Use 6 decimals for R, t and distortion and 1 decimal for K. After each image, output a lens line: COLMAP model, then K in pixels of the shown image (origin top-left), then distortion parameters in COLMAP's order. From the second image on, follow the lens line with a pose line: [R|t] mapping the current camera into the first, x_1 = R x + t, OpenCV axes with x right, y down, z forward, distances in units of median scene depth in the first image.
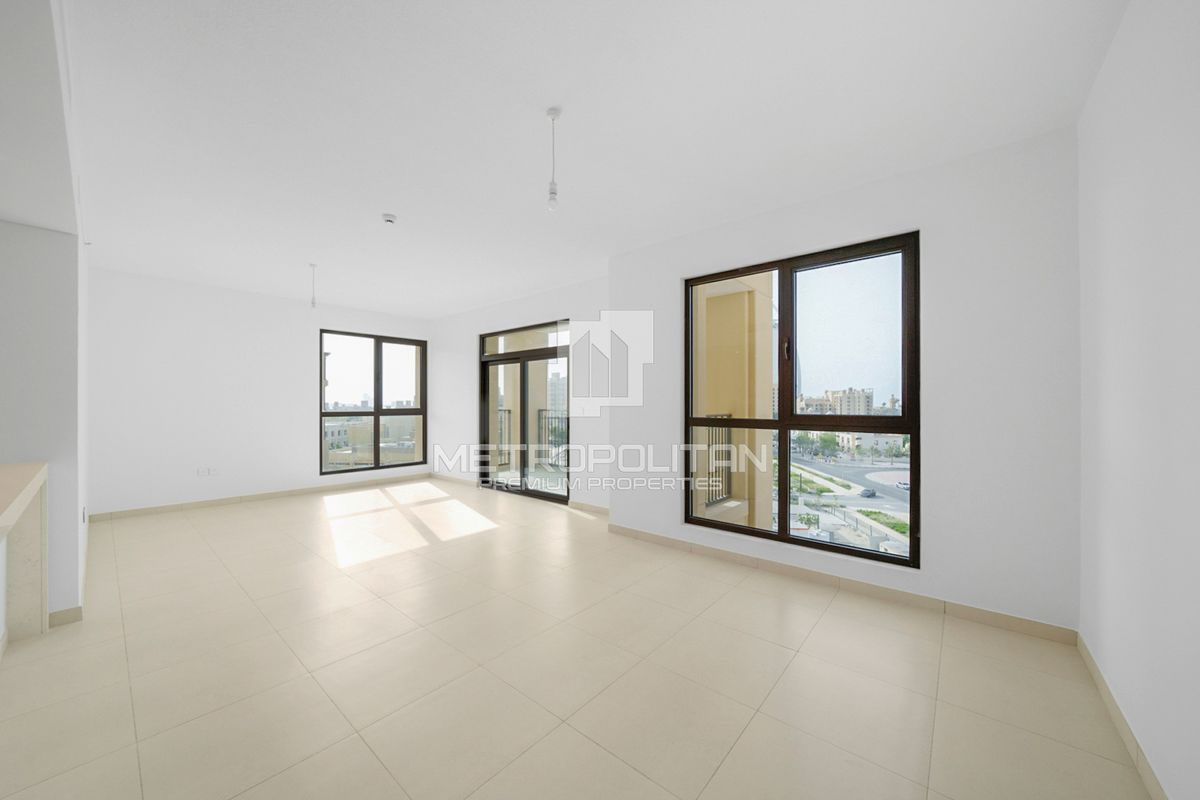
lens RADIAL K [[430.6, 0, 597.2], [0, 430.6, 402.8], [0, 0, 1]] dist [-0.001341, -0.000072]
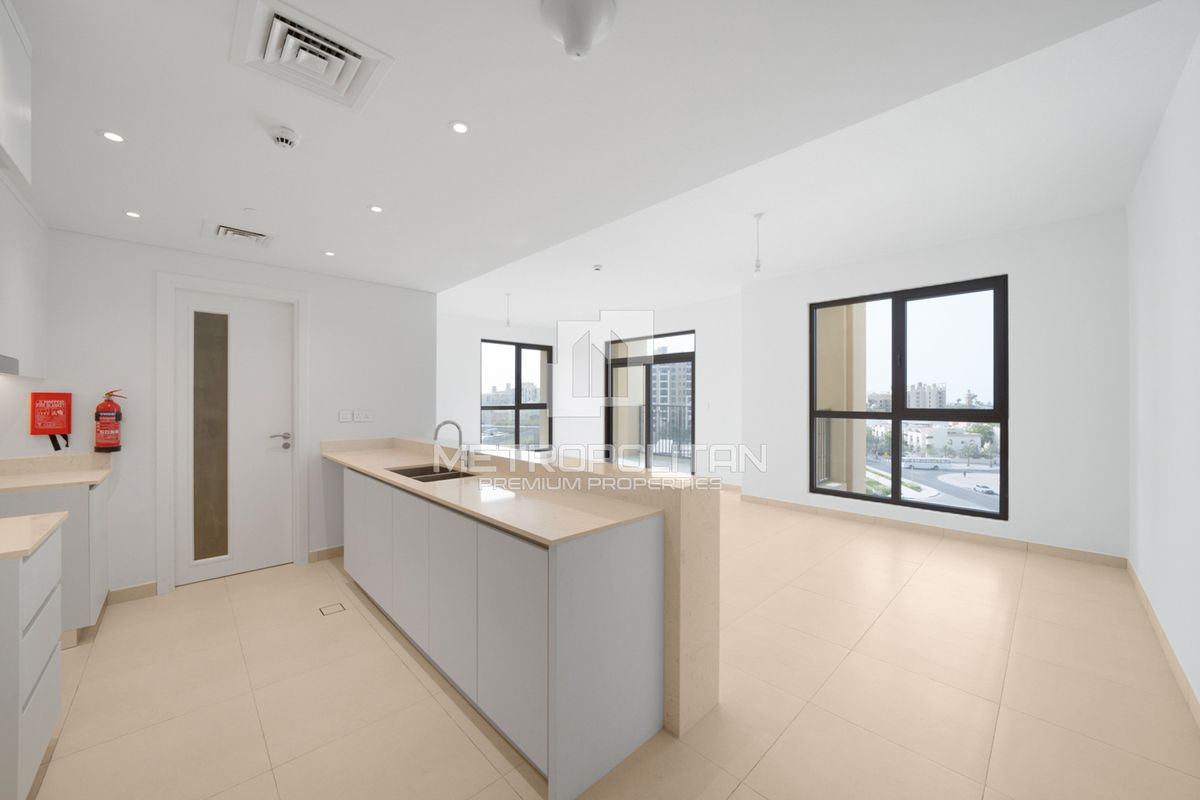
lens RADIAL K [[441.8, 0, 600.9], [0, 441.8, 398.4], [0, 0, 1]] dist [-0.001023, -0.000015]
pose [[0.995671, 0.001185, -0.092939, -0.191731], [-0.001196, 0.999999, -0.000061, -0.001361], [0.092939, 0.000172, 0.995672, -0.243360]]
